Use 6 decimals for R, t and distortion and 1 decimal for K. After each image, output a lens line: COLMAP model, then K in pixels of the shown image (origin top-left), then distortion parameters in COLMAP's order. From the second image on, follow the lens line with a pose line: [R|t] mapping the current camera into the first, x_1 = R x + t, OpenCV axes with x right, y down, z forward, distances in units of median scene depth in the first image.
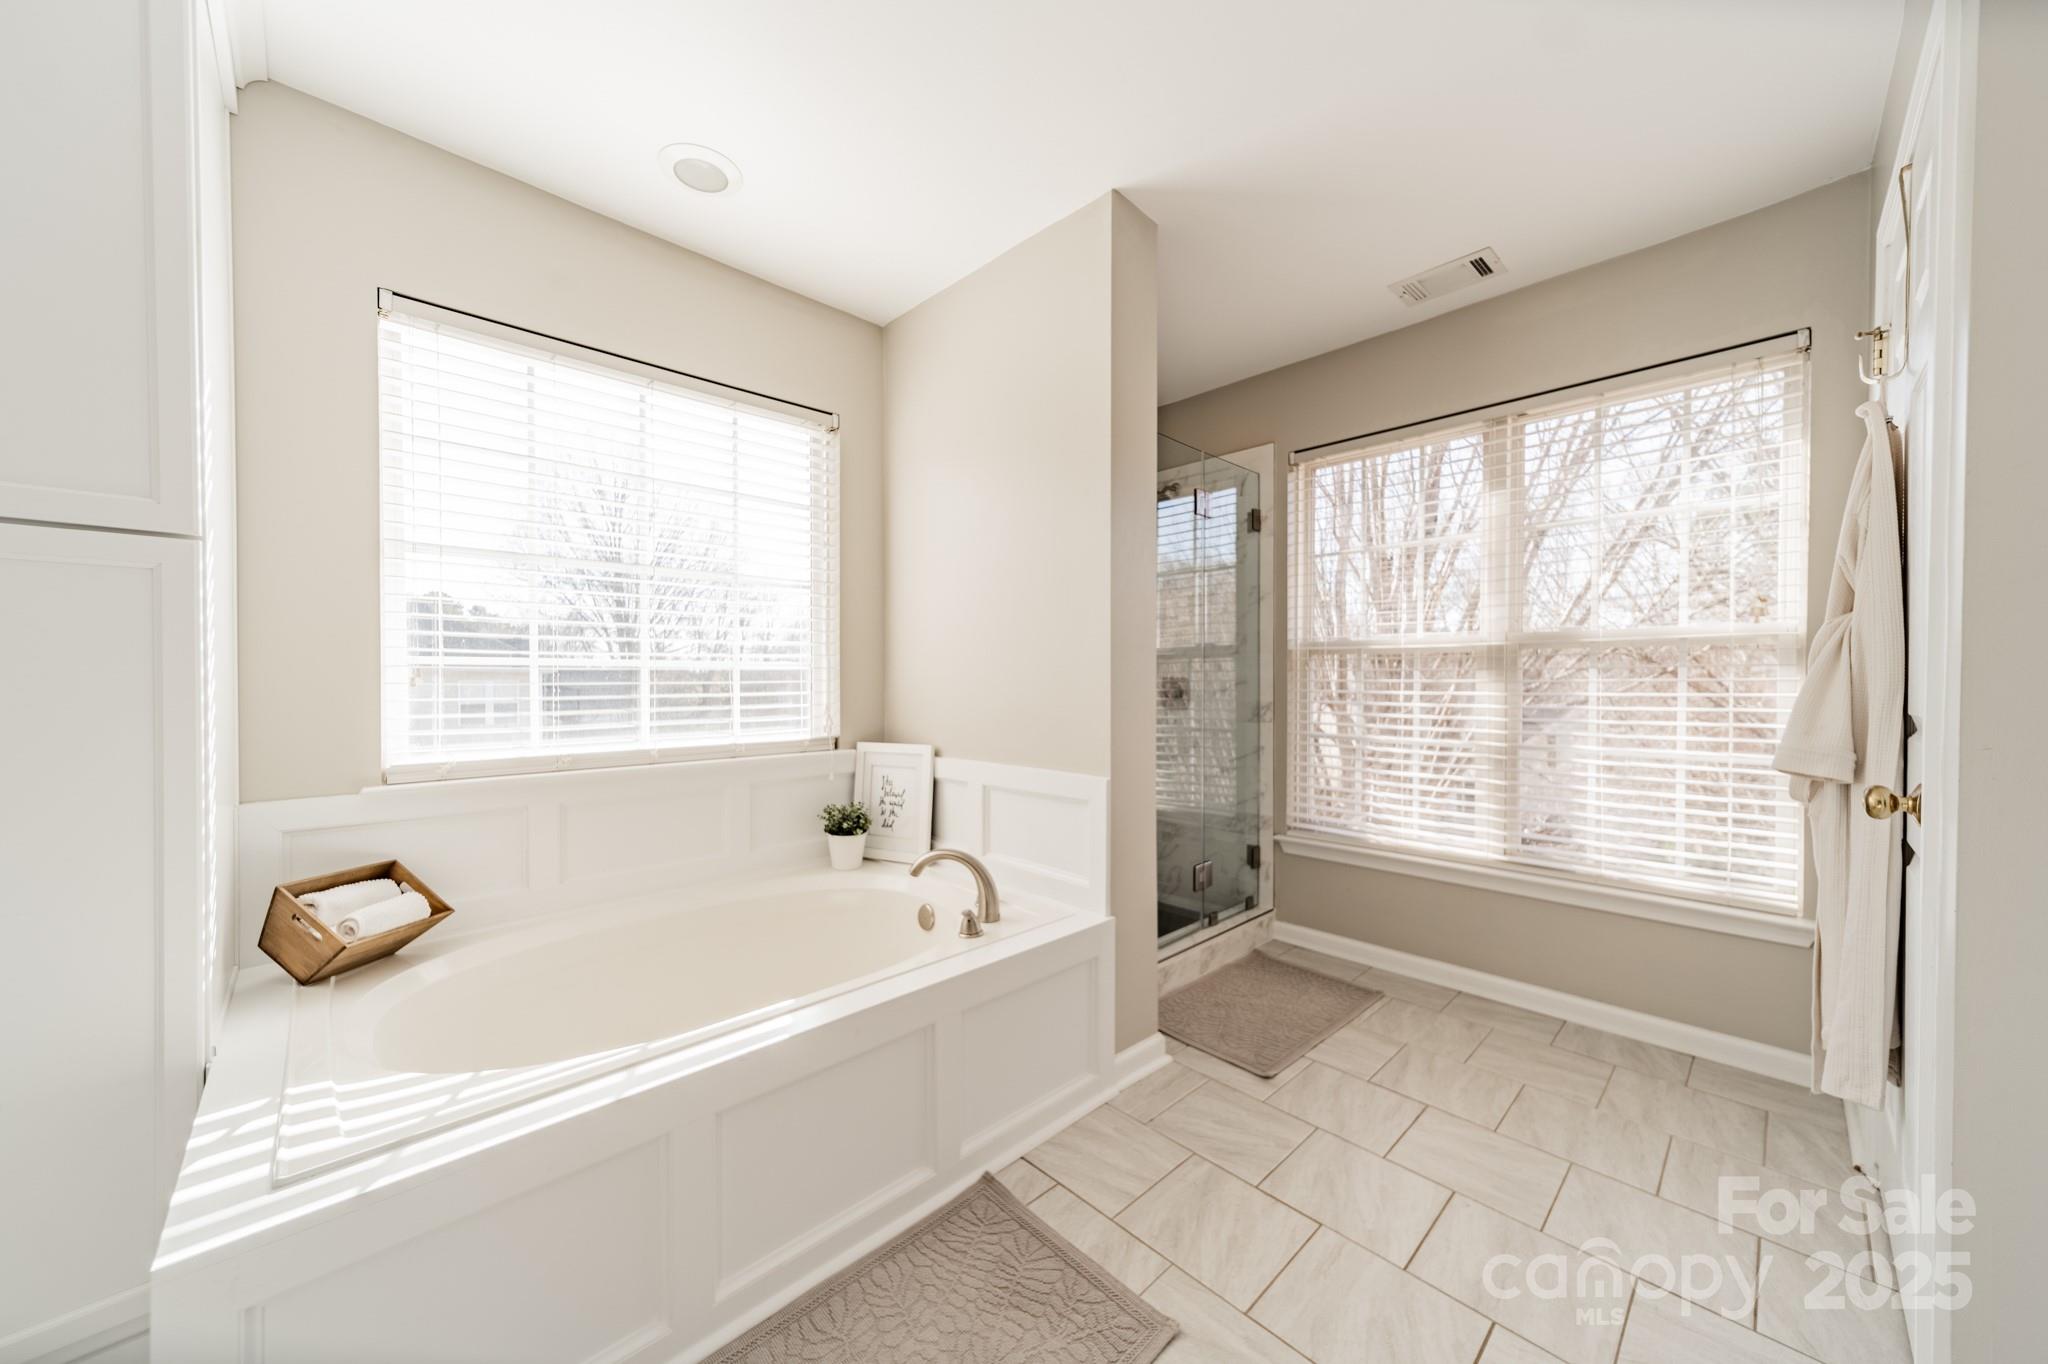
lens RADIAL K [[724.8, 0, 1023.6], [0, 724.8, 686.8], [0, 0, 1]] dist [0.007991, -0.000057]
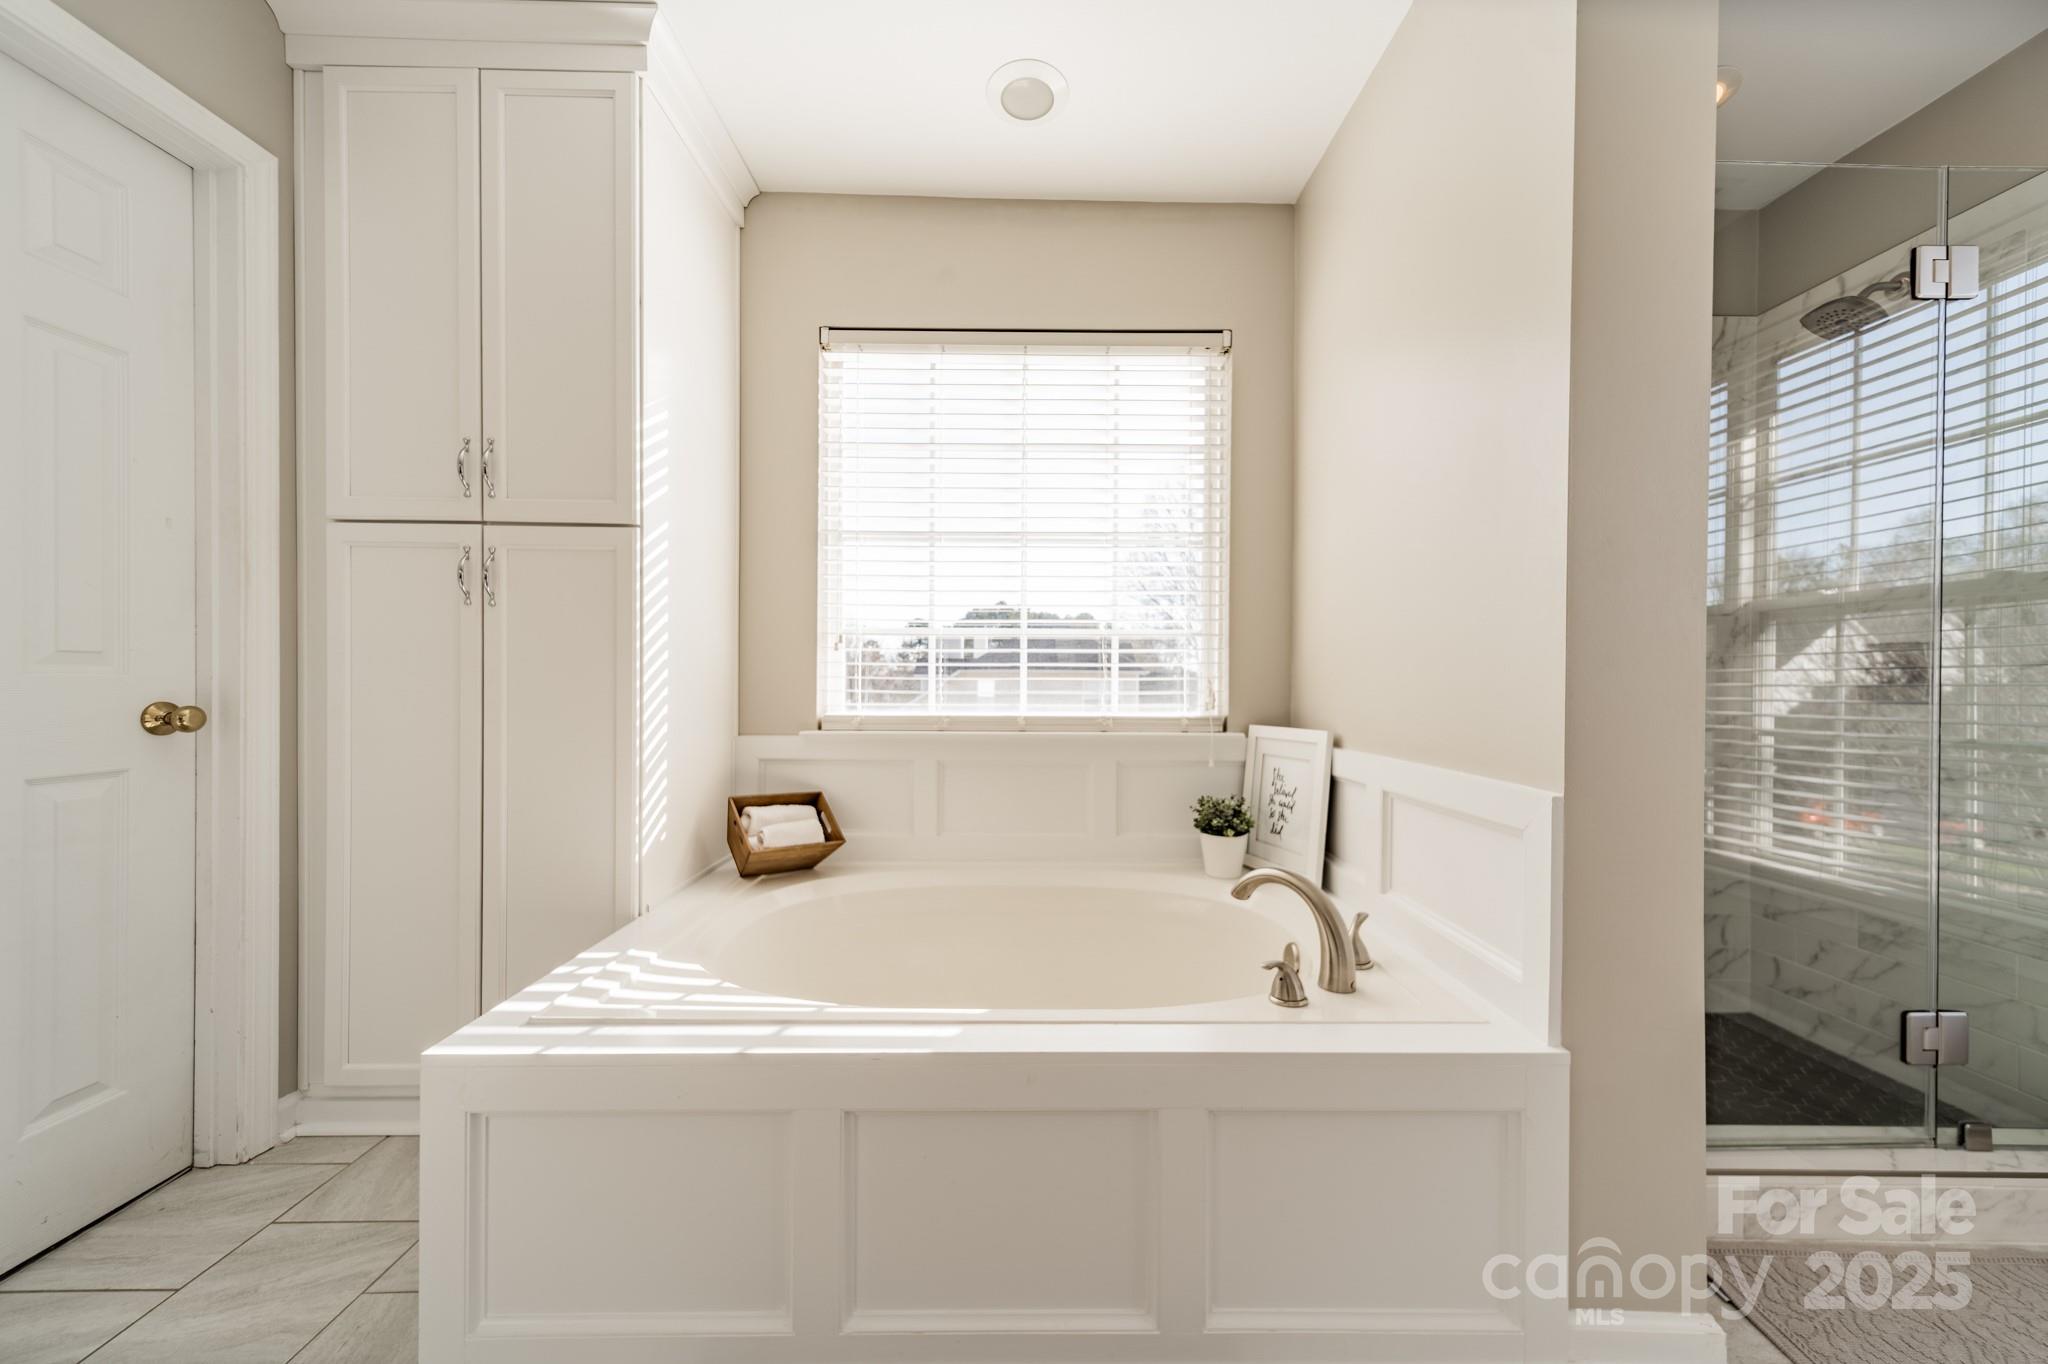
lens RADIAL K [[724.8, 0, 1028.3], [0, 724.8, 683.1], [0, 0, 1]] dist [0.007991, -0.000057]
pose [[0.731099, 0.008787, -0.682215, 0.165393], [-0.015902, 0.999865, -0.004163, 0.042412], [0.682086, 0.013892, 0.731140, 0.267877]]
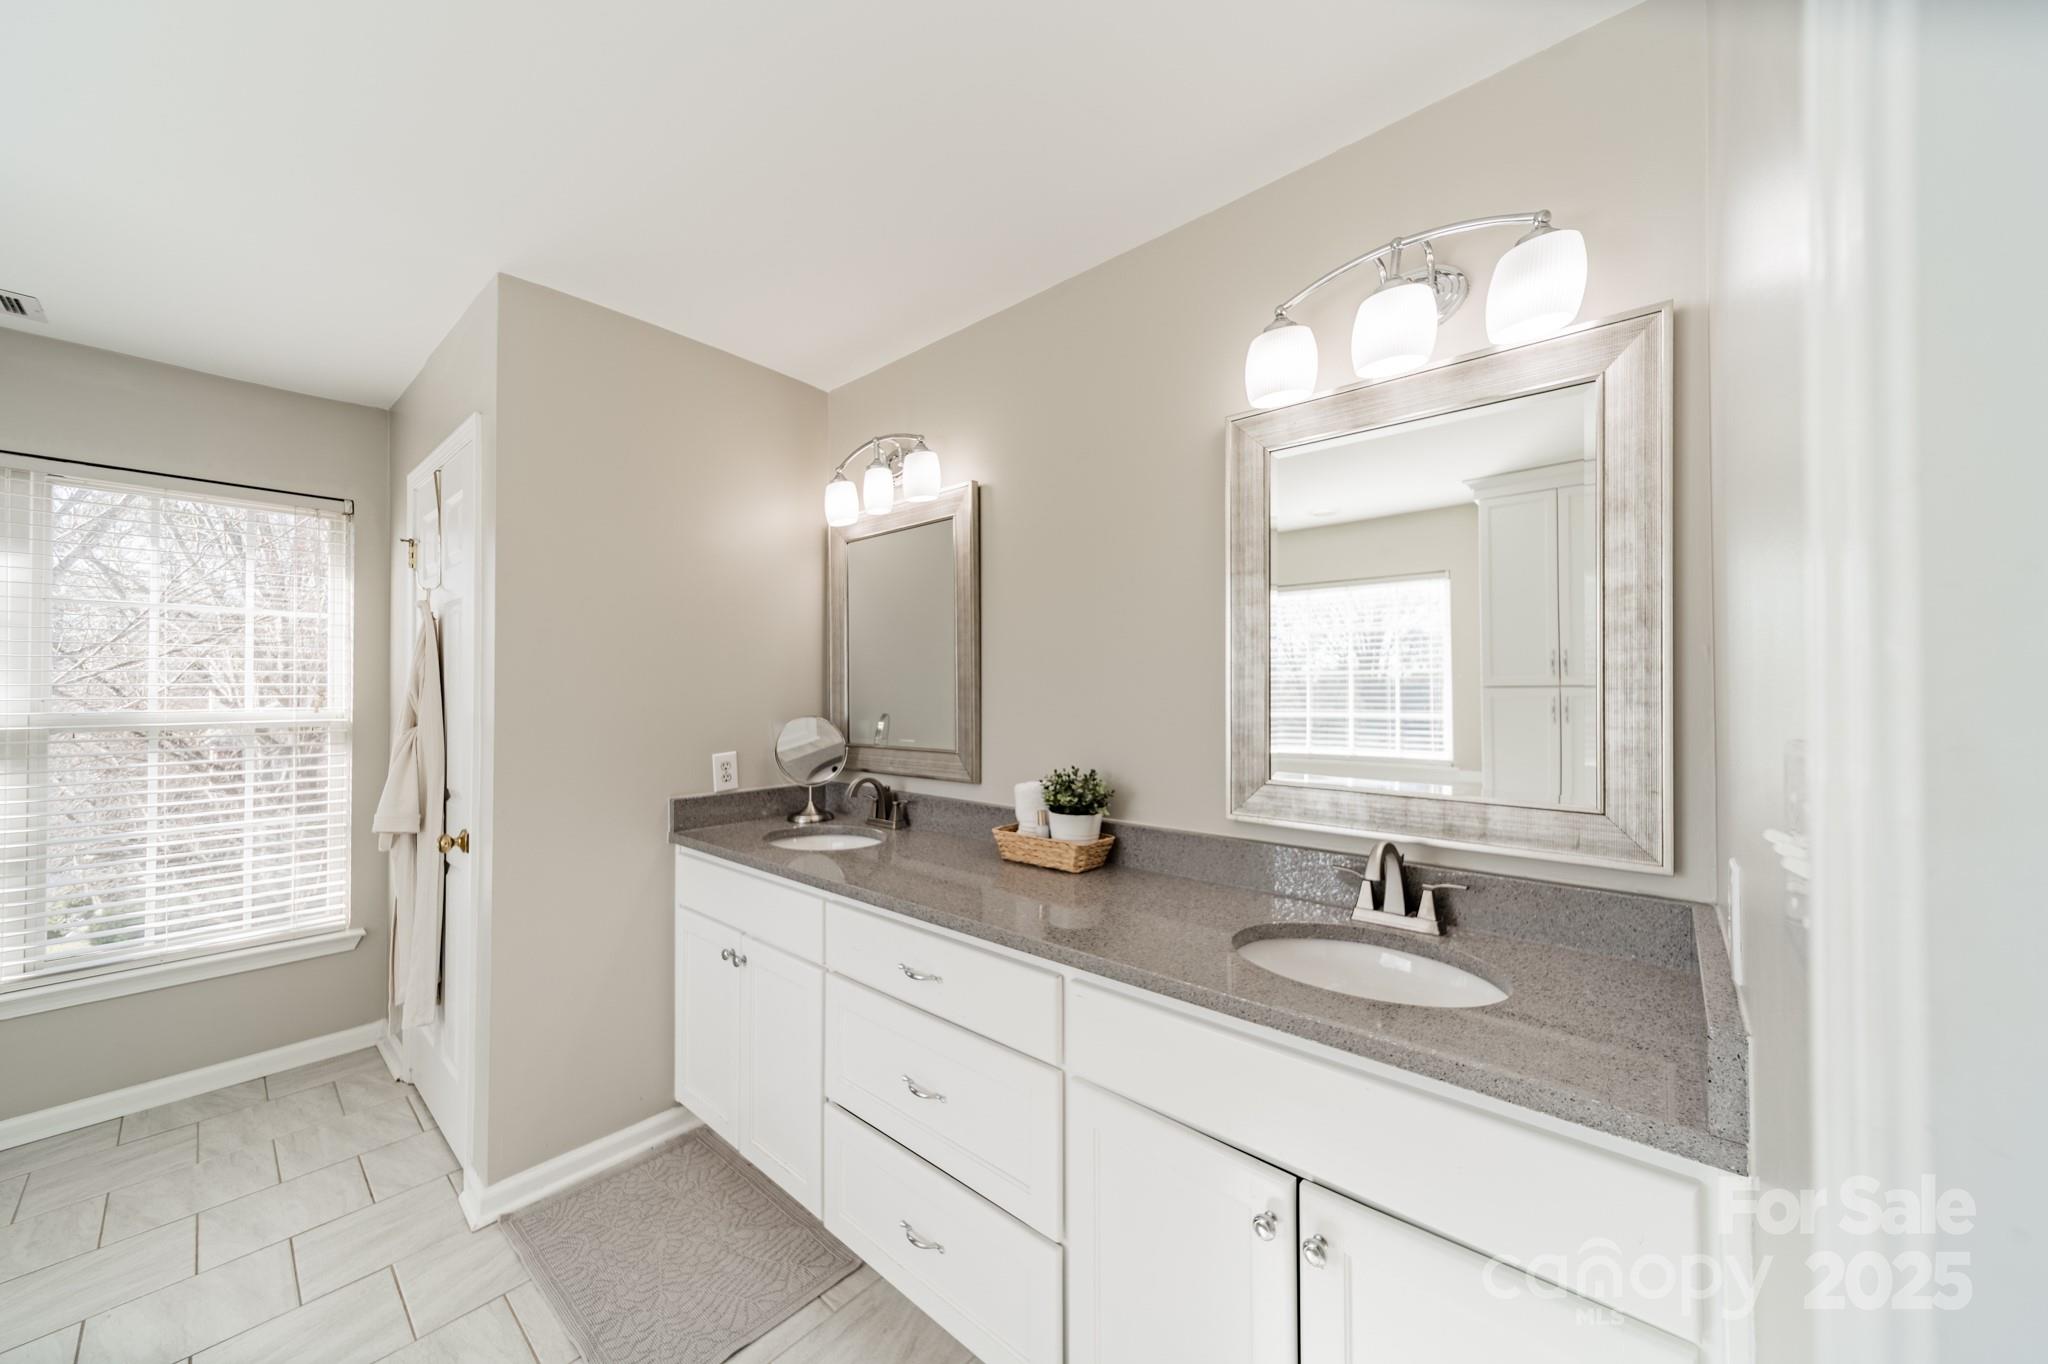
lens RADIAL K [[724.8, 0, 1042.0], [0, 724.8, 681.8], [0, 0, 1]] dist [0.007991, -0.000057]
pose [[-0.098570, 0.015736, 0.995006, -0.367914], [0.014411, 0.999793, -0.014385, -0.093189], [-0.995026, 0.012921, -0.098776, -0.137021]]
